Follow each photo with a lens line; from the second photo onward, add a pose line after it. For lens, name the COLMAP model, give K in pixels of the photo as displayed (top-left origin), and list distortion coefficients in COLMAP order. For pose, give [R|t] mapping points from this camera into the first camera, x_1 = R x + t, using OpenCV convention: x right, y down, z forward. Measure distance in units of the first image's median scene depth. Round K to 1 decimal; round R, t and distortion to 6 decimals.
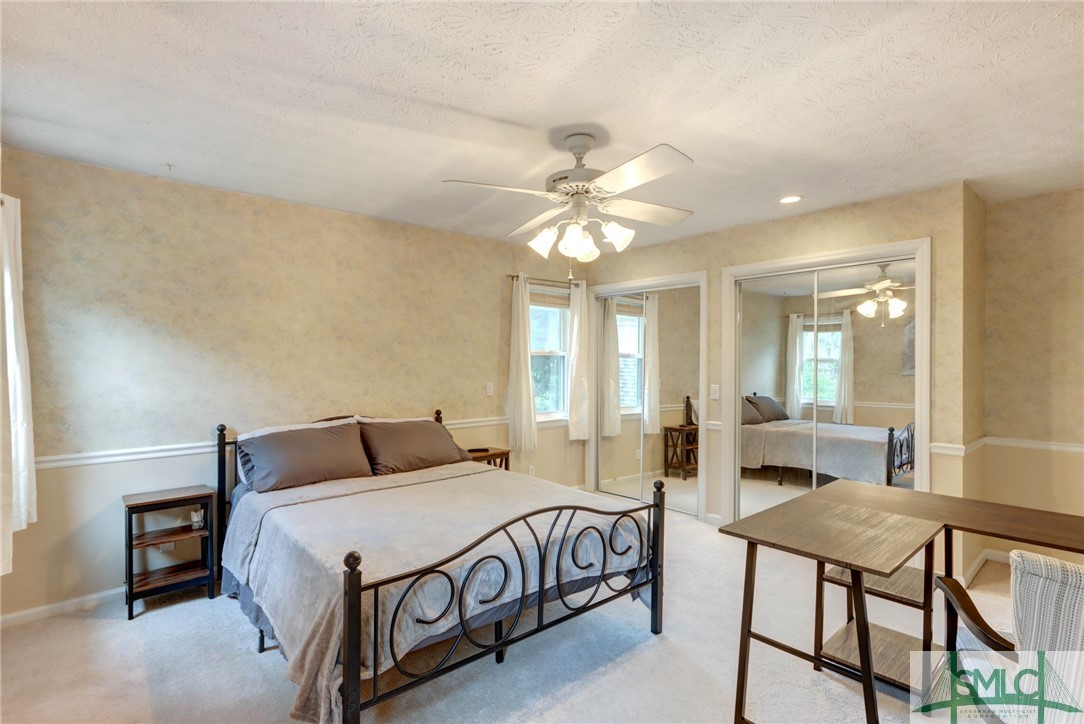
lens RADIAL K [[507.6, 0, 528.3], [0, 507.6, 359.0], [0, 0, 1]] dist [0.002510, 0.000080]
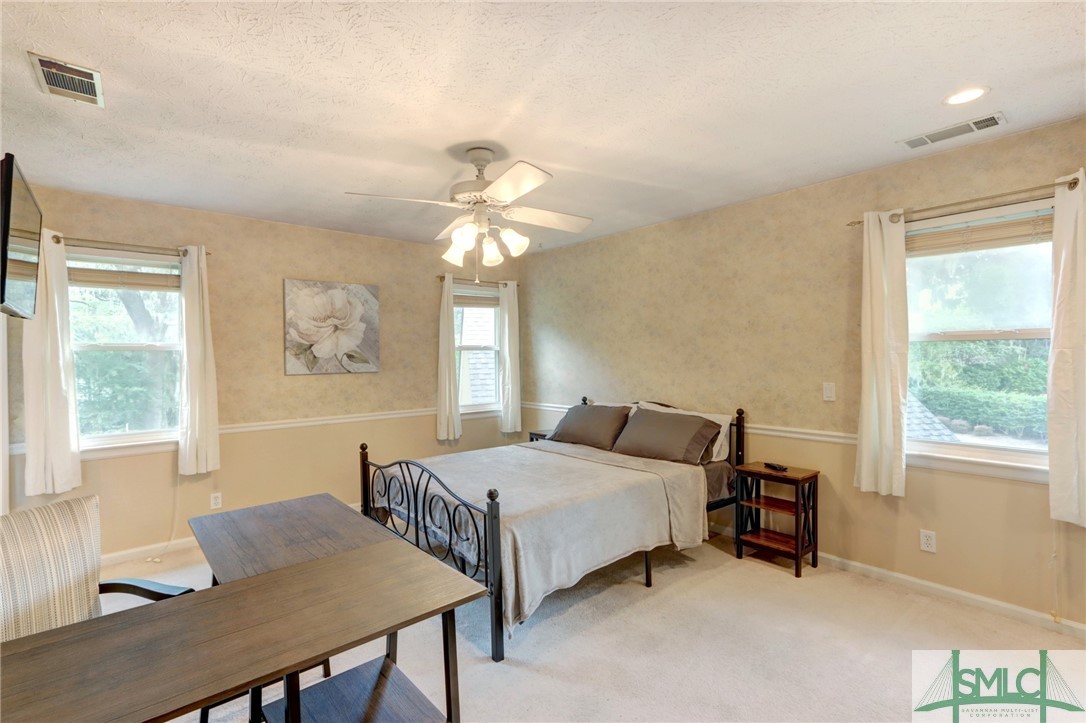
lens RADIAL K [[486.6, 0, 543.0], [0, 486.6, 361.5], [0, 0, 1]] dist [-0.003991, -0.000334]
pose [[0.029598, 0.009258, -0.999519, 0.814921], [0.009296, 0.999911, 0.009537, 0.009038], [0.999519, -0.009574, 0.029509, 0.794100]]
